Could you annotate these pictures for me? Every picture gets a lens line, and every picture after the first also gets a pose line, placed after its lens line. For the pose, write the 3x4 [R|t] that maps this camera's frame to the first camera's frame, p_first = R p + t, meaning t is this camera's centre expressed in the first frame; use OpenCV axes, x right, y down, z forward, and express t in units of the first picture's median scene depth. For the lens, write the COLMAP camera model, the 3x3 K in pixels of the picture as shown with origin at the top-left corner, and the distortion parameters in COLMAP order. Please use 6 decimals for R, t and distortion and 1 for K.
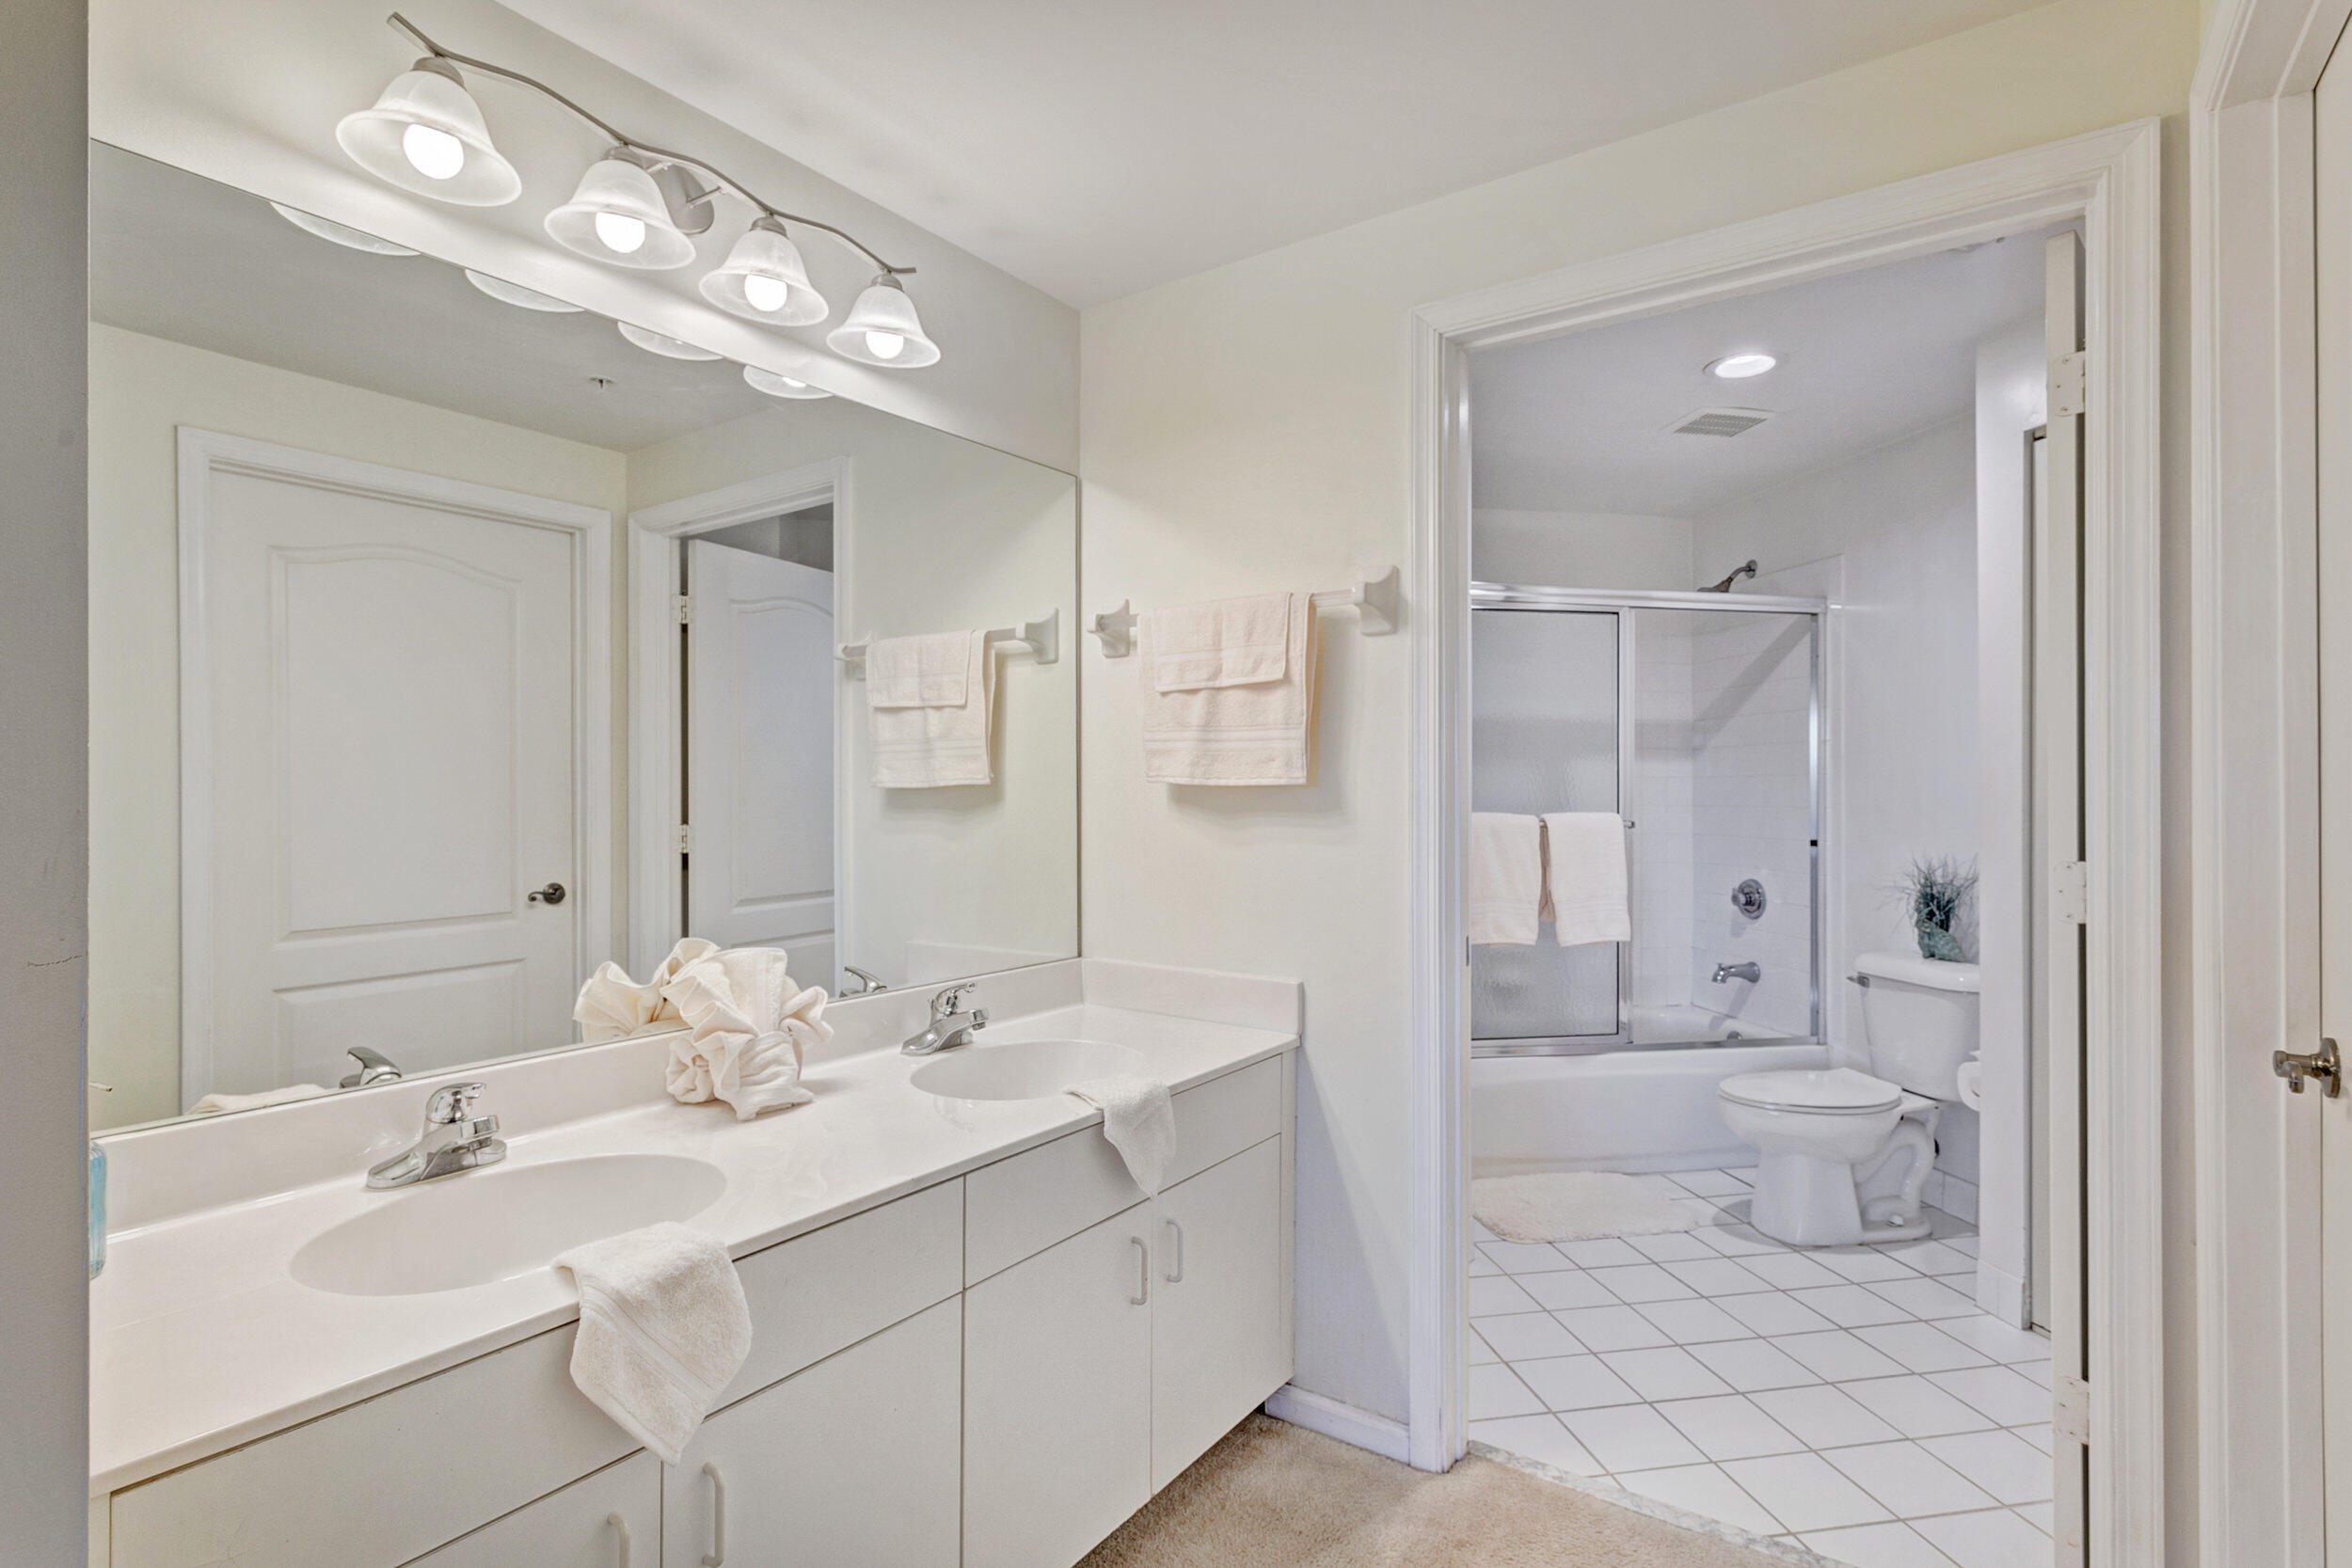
lens RADIAL K [[1129.3, 0, 1173.8], [0, 1129.3, 776.8], [0, 0, 1]] dist [-0.005272, -0.000314]
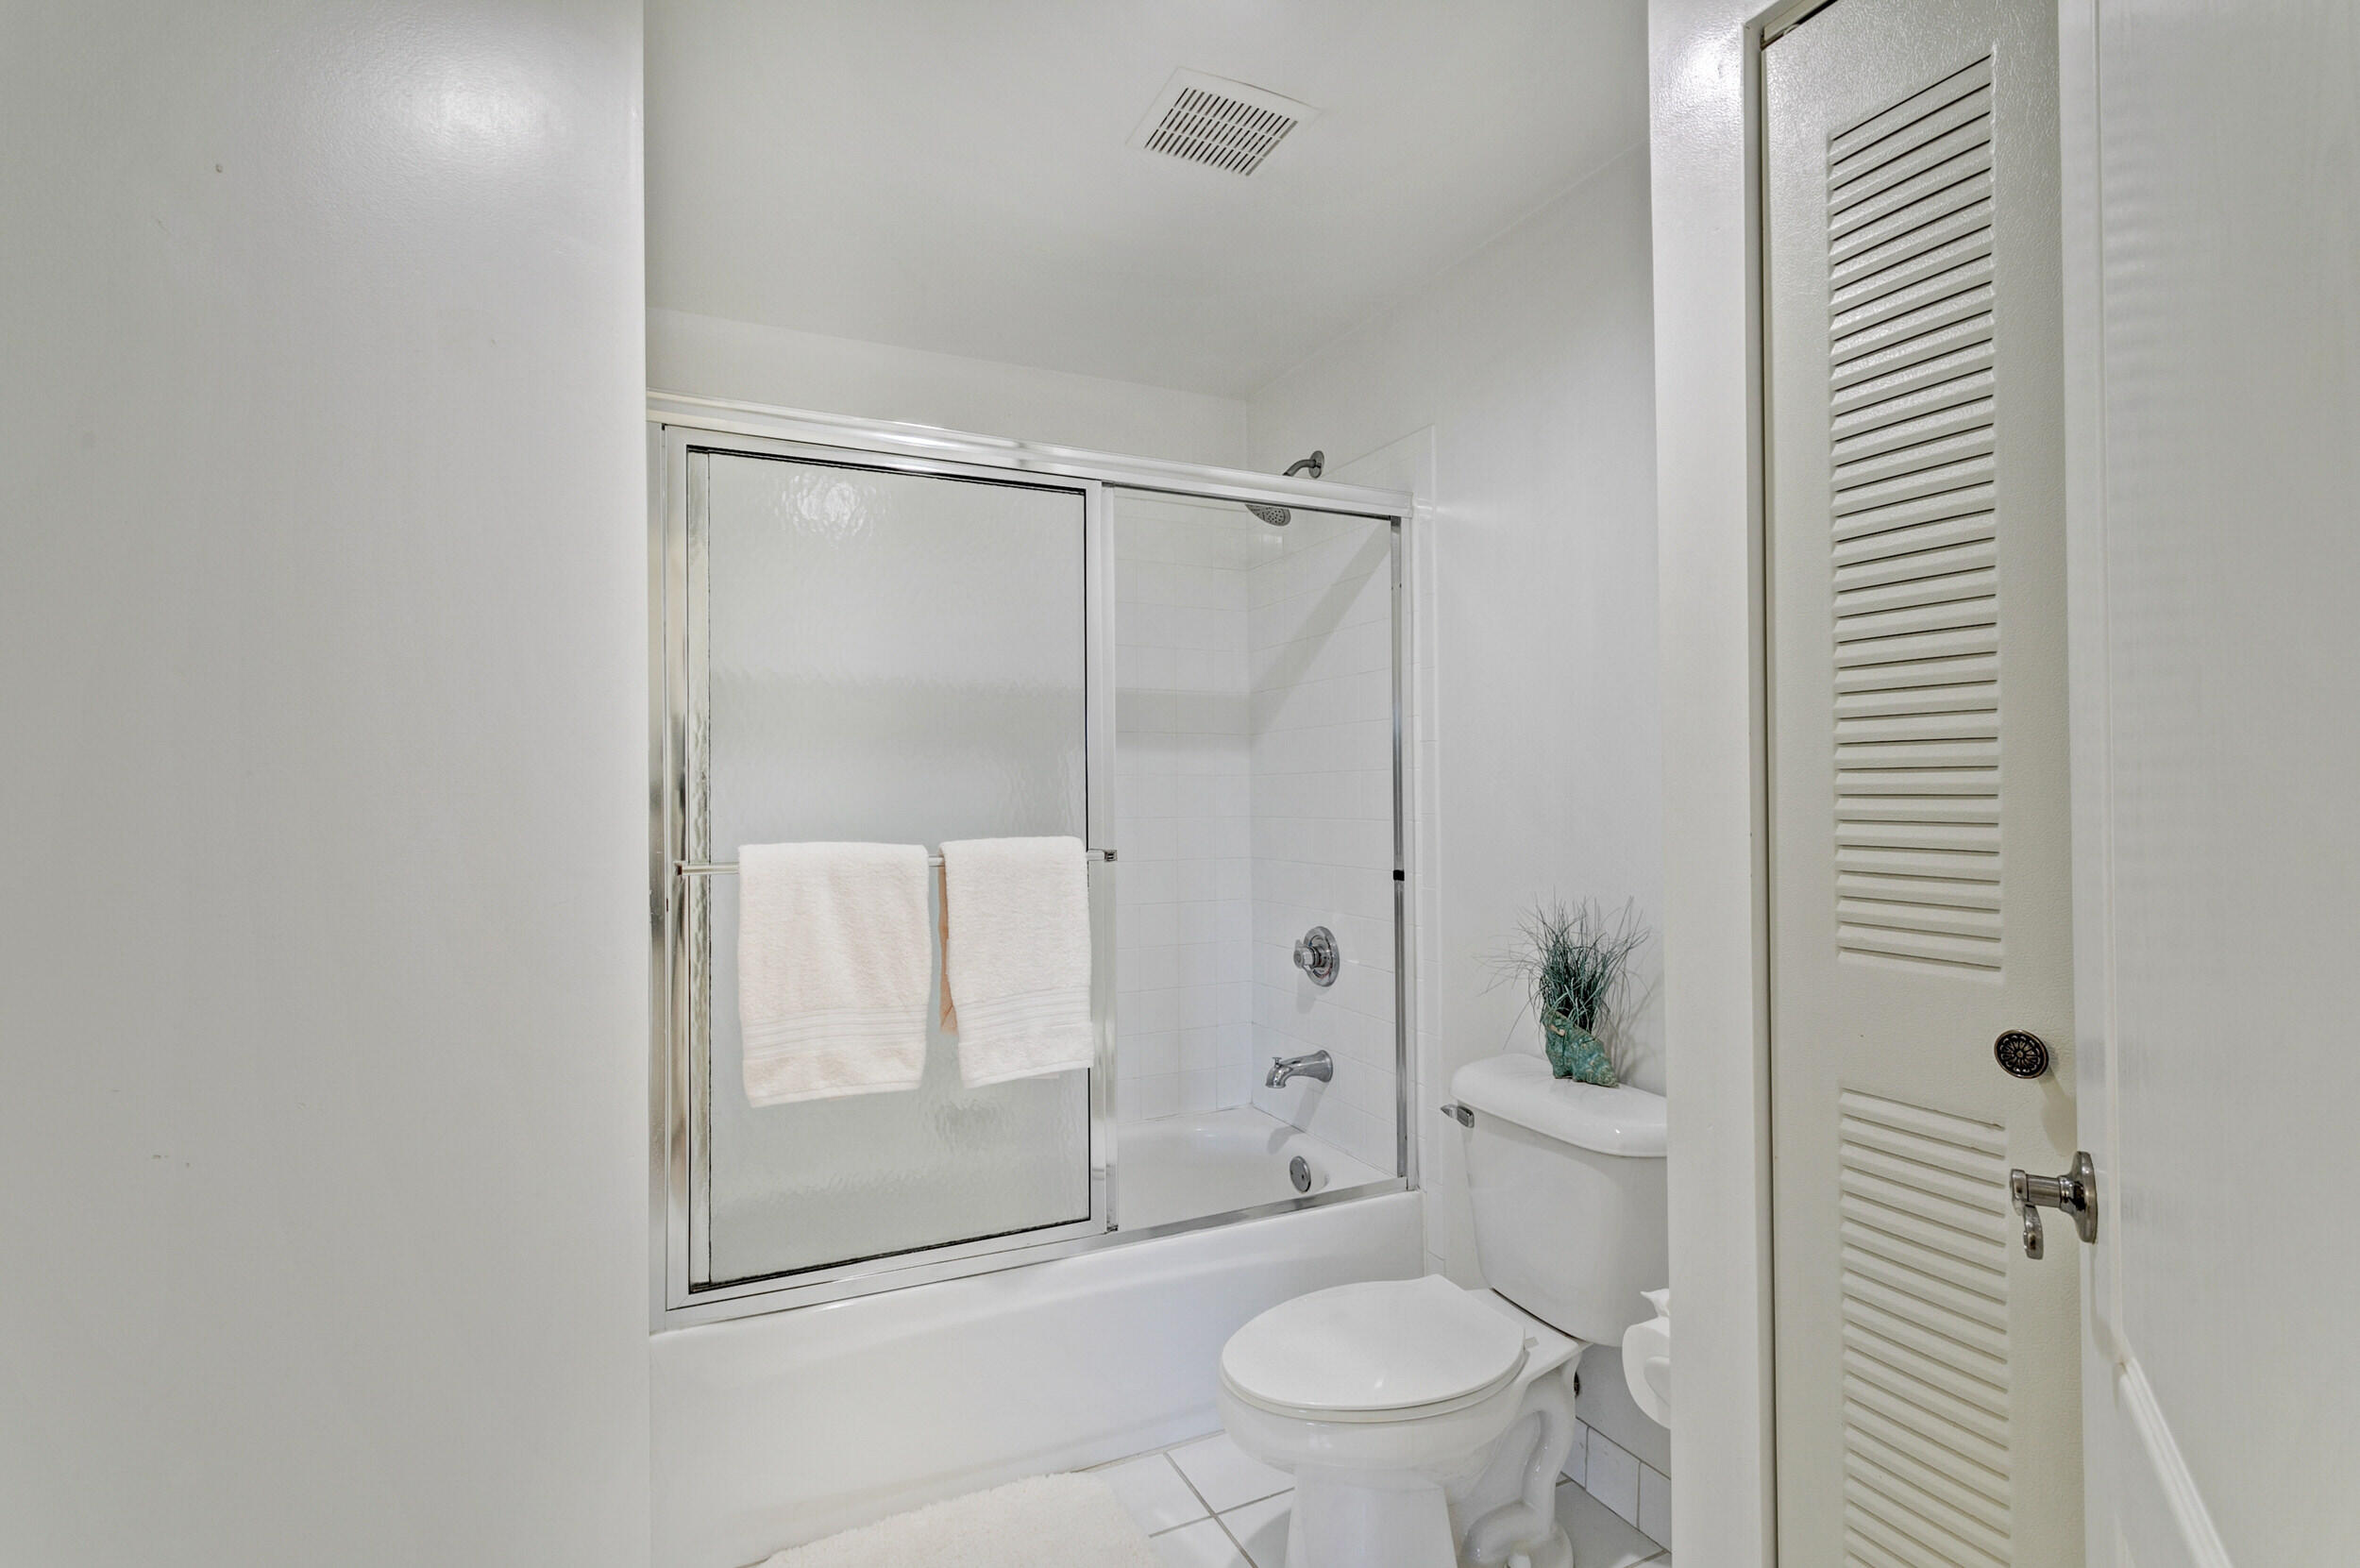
lens RADIAL K [[1117.8, 0, 1175.4], [0, 1117.8, 782.5], [0, 0, 1]] dist [0.001595, 0.000792]
pose [[0.961244, -0.009577, 0.275532, 0.290940], [0.009930, 0.999951, 0.000115, 0.004811], [-0.275519, 0.002625, 0.961292, 0.454138]]
